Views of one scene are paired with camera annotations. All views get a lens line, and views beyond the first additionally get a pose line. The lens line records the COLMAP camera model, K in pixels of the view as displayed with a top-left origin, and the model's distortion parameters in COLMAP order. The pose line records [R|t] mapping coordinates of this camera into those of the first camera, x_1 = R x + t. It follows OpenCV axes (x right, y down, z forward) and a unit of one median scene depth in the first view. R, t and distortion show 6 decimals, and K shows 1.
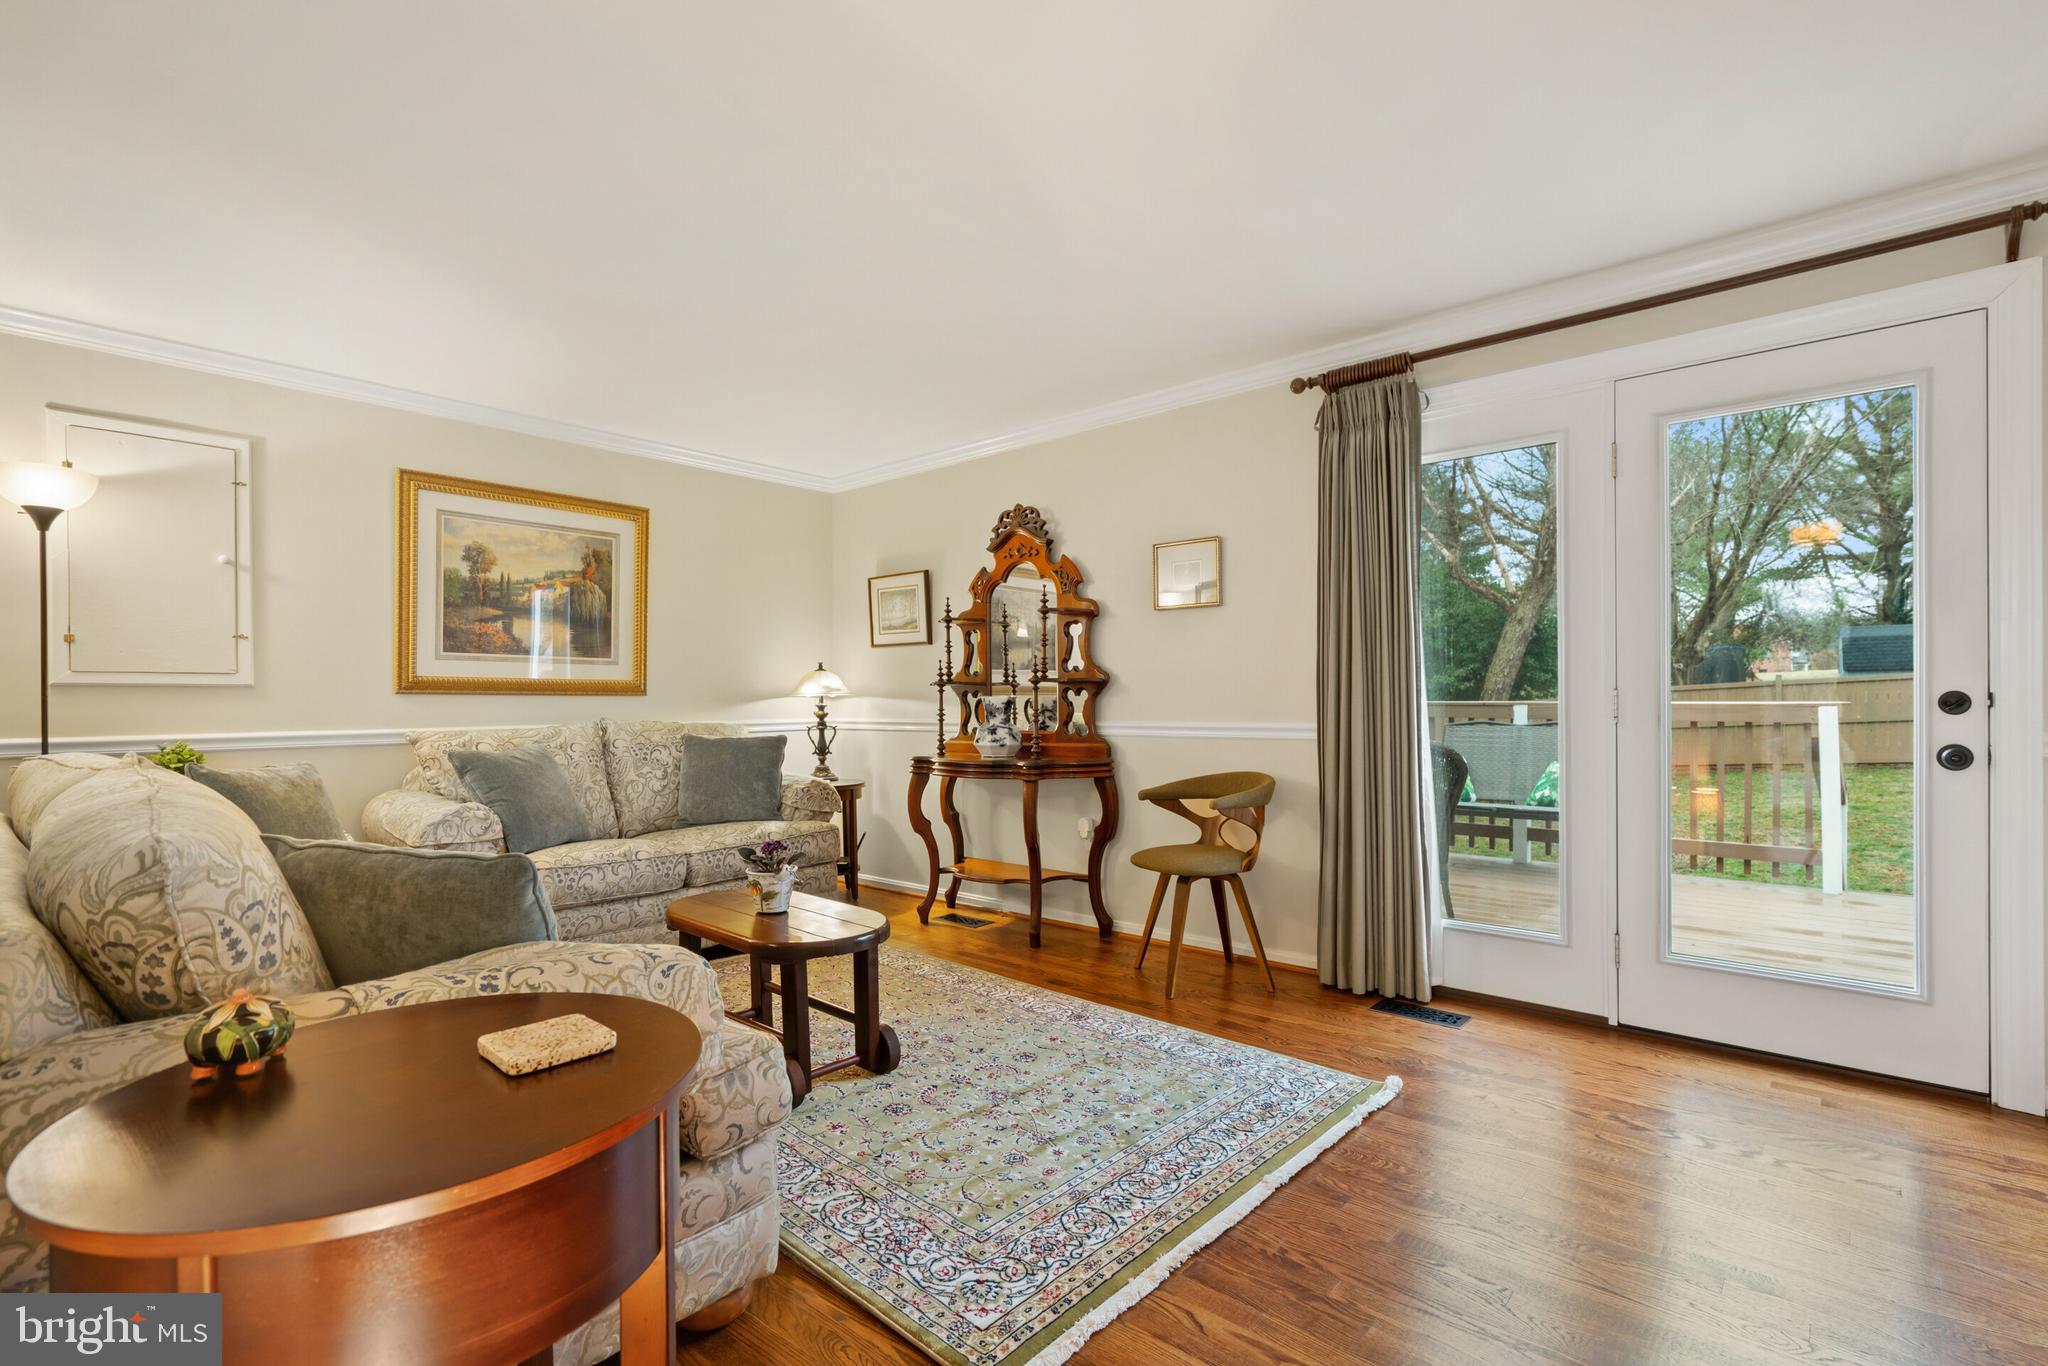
lens RADIAL K [[928.6, 0, 1020.5], [0, 928.6, 686.5], [0, 0, 1]] dist [-0.002943, 0.000914]
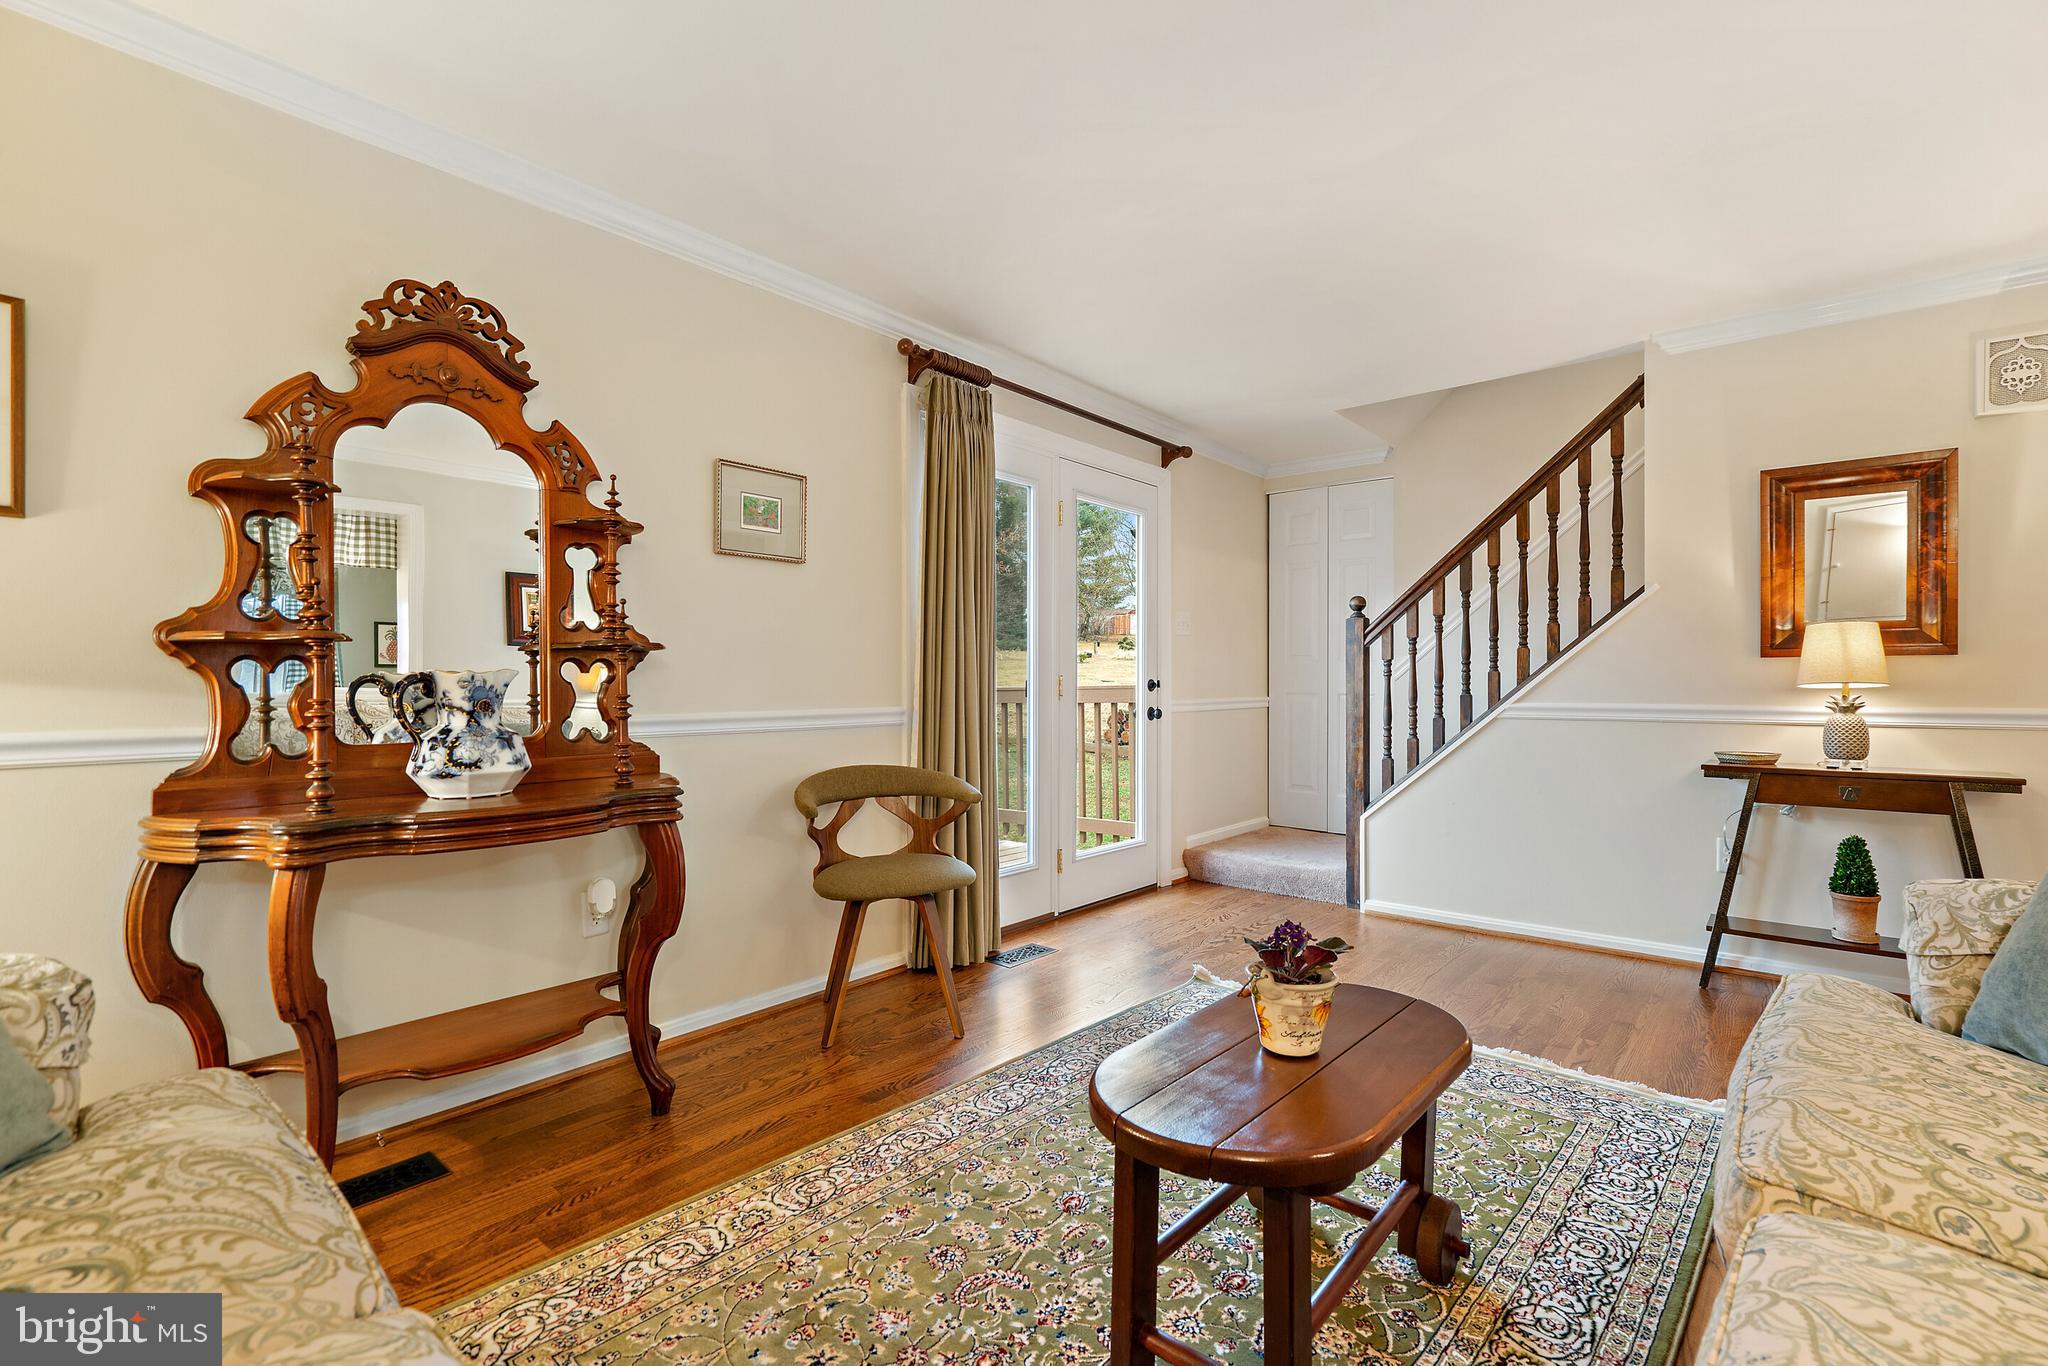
lens RADIAL K [[911.0, 0, 1024.0], [0, 911.0, 683.0], [0, 0, 1]] dist [-0.001812, 0.000150]
pose [[-0.003700, 0.003738, 0.999986, -0.504903], [-0.017354, 0.999842, -0.003801, 0.013811], [-0.999843, -0.017368, -0.003634, 0.720949]]
